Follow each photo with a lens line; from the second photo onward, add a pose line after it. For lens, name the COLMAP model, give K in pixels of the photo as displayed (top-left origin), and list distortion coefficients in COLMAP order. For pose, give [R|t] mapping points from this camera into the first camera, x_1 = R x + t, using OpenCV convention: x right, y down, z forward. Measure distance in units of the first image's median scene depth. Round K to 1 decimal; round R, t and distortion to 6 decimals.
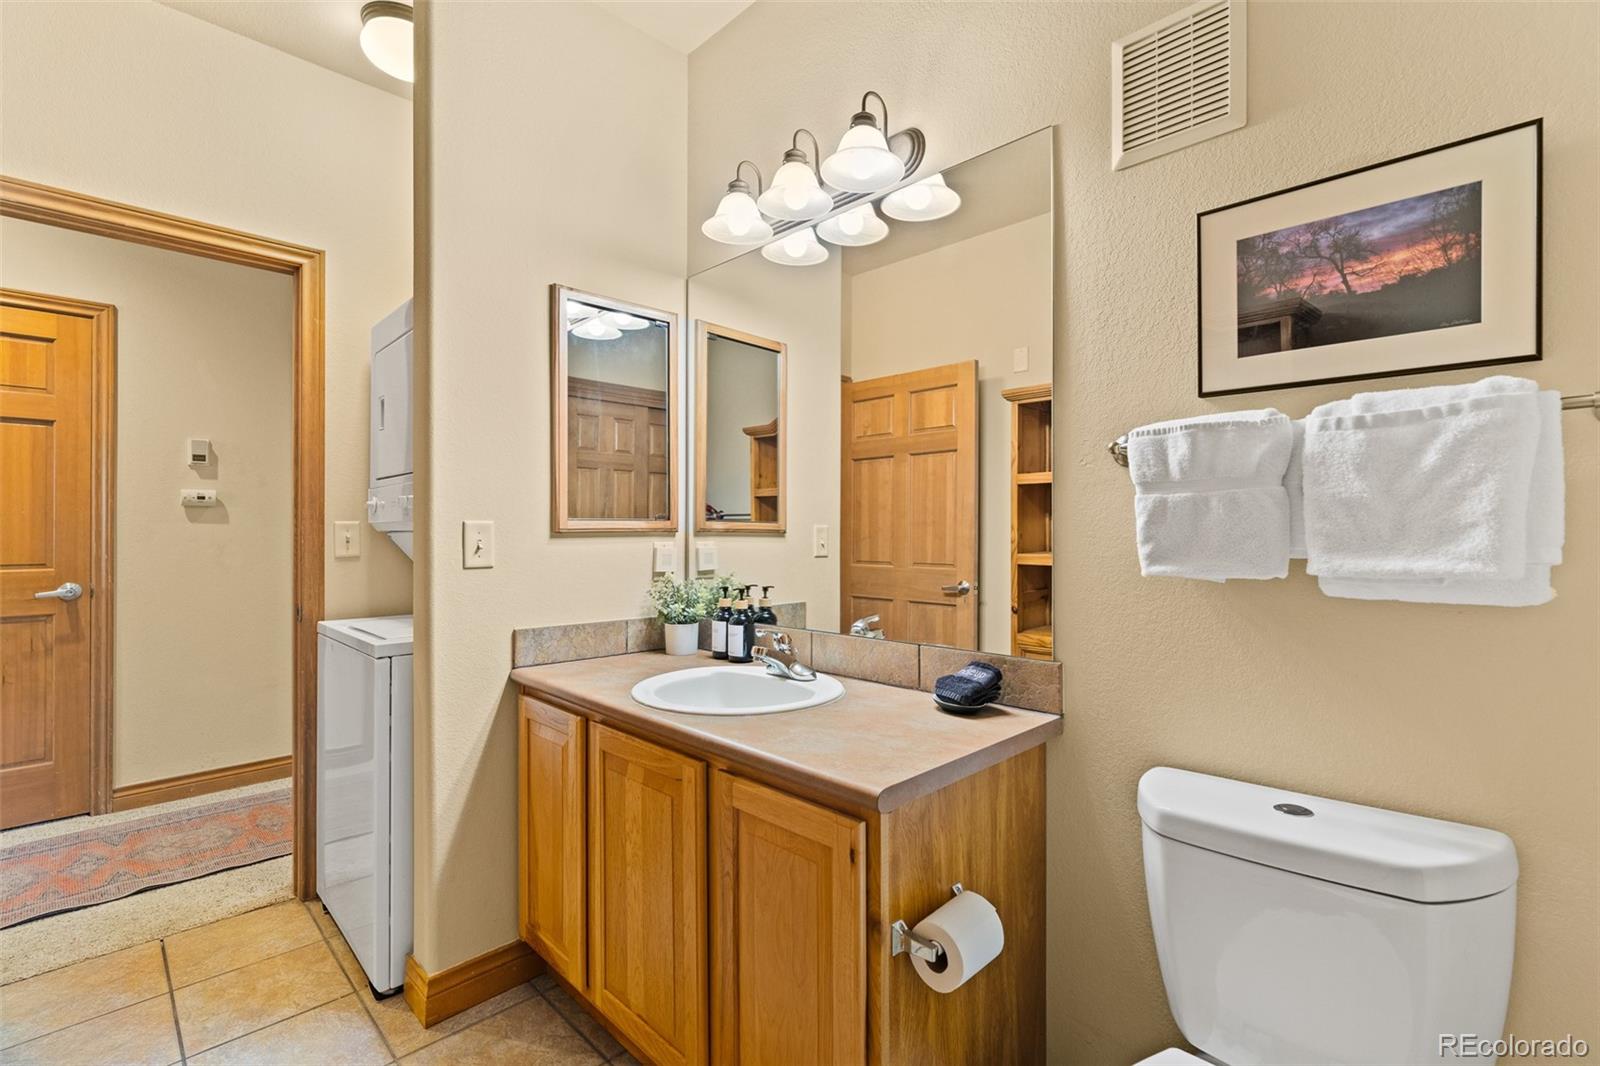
lens RADIAL K [[716.7, 0, 802.9], [0, 716.7, 527.2], [0, 0, 1]] dist [-0.005718, 0.001852]
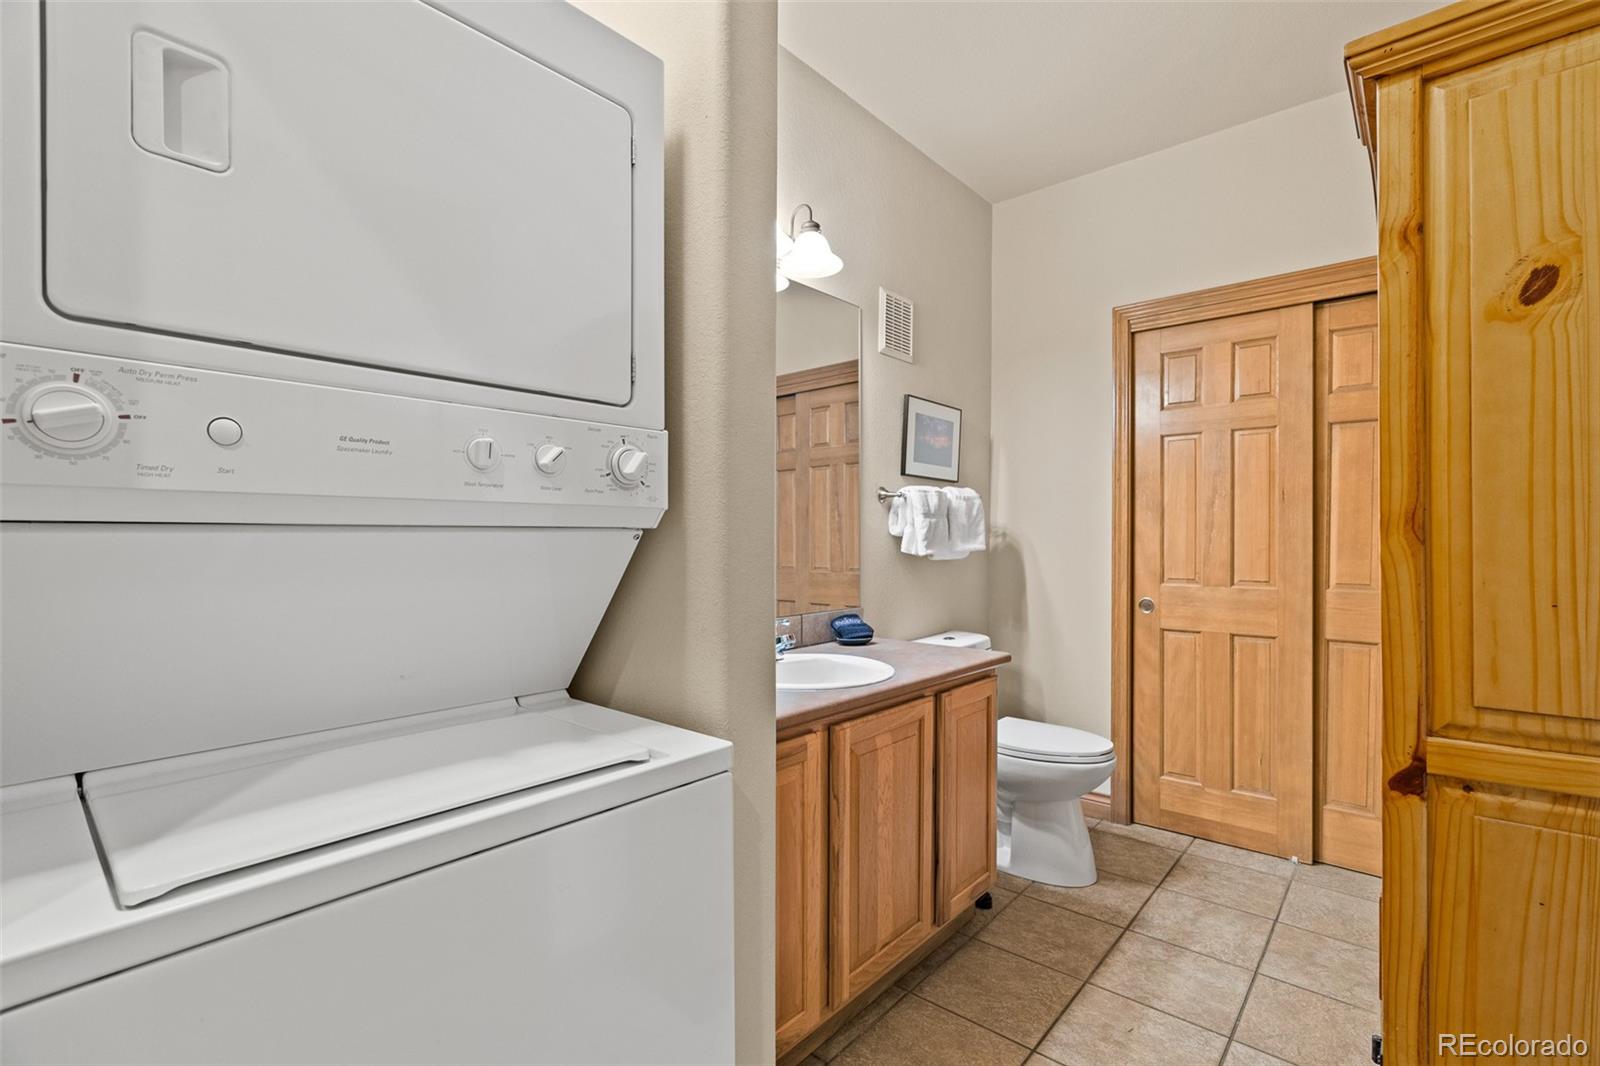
lens RADIAL K [[716.7, 0, 802.2], [0, 716.7, 538.3], [0, 0, 1]] dist [-0.005718, 0.001852]
pose [[-0.062557, -0.005164, 0.998028, -1.621438], [-0.012856, 0.999908, 0.004368, 0.010183], [-0.997959, -0.012558, -0.062618, 1.413016]]
